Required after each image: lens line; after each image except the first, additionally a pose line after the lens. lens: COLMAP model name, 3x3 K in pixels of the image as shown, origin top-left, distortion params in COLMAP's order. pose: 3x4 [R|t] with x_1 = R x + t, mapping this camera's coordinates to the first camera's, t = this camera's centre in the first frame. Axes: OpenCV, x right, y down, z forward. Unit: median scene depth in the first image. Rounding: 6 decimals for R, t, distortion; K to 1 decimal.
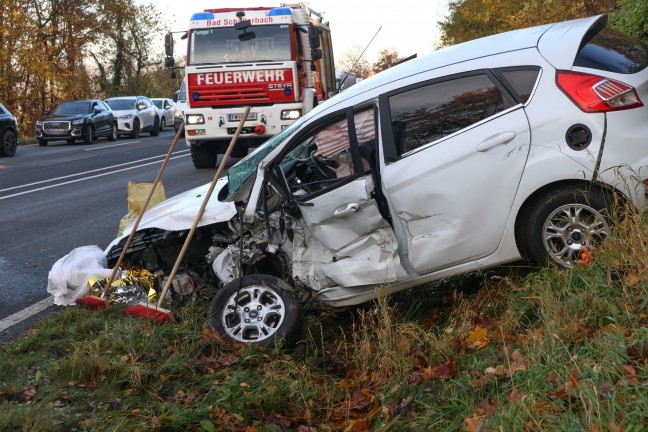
lens RADIAL K [[1202.2, 0, 324.0], [0, 1202.2, 216.0], [0, 0, 1]] dist [0.001692, -0.017657]
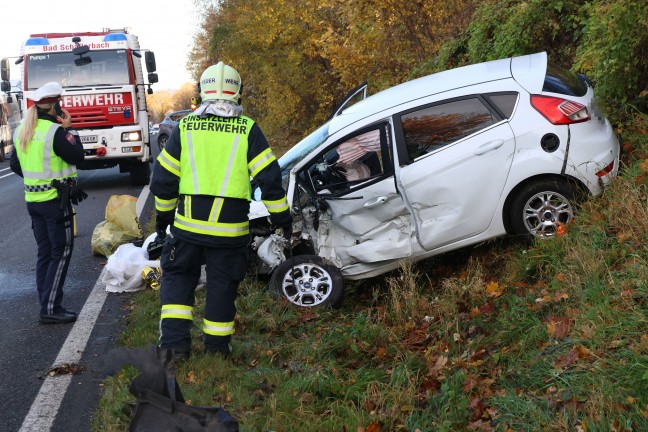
lens RADIAL K [[1287.0, 0, 324.0], [0, 1287.0, 216.0], [0, 0, 1]] dist [0.007375, -0.009709]
pose [[0.975645, -0.030870, 0.217172, -0.337632], [0.035895, 0.999171, -0.019230, 0.034563], [-0.216399, 0.026558, 0.975944, -0.353966]]
